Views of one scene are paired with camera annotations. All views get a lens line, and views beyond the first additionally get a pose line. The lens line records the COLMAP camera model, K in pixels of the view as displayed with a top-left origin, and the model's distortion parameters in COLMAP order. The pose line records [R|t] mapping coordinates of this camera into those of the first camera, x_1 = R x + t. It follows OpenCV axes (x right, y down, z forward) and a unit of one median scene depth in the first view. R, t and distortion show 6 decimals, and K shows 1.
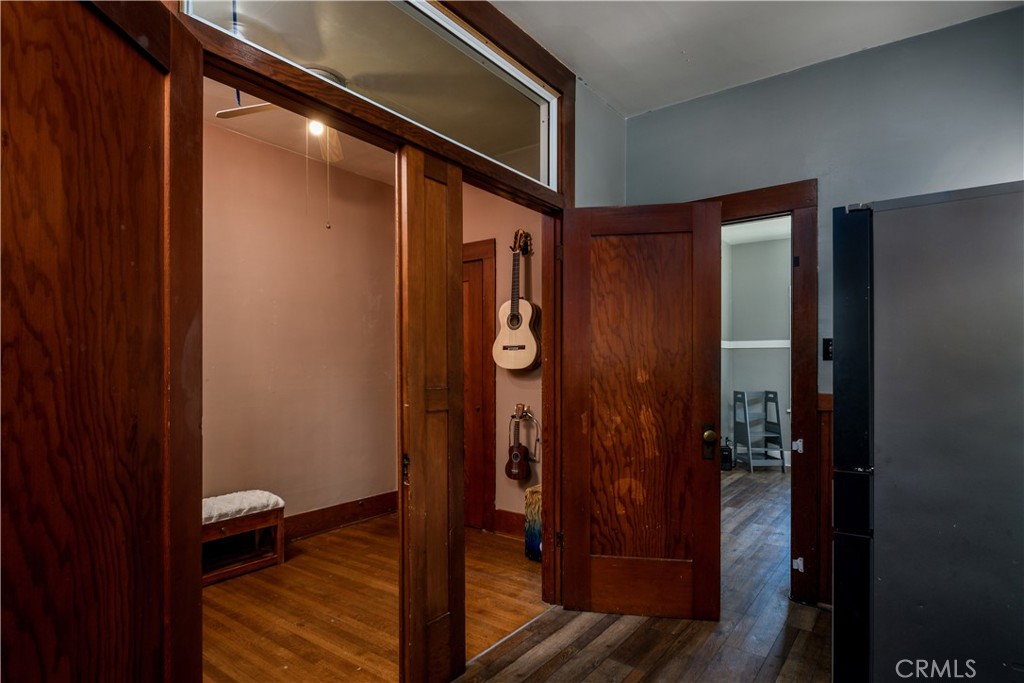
lens RADIAL K [[557.7, 0, 507.7], [0, 557.7, 367.9], [0, 0, 1]] dist [-0.005653, -0.000149]
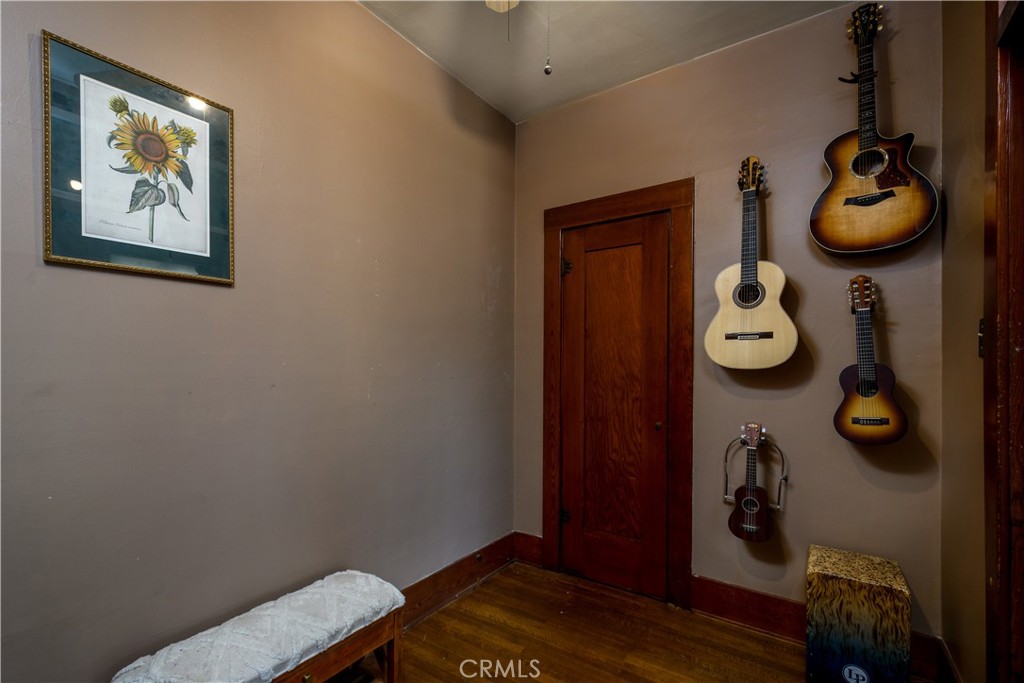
lens RADIAL K [[466.3, 0, 506.2], [0, 466.3, 365.4], [0, 0, 1]] dist [0.005594, 0.000174]
pose [[0.999596, 0.006793, 0.027585, -0.283331], [-0.006659, 0.999966, -0.004953, 0.002281], [-0.027618, 0.004768, 0.999607, 0.465083]]
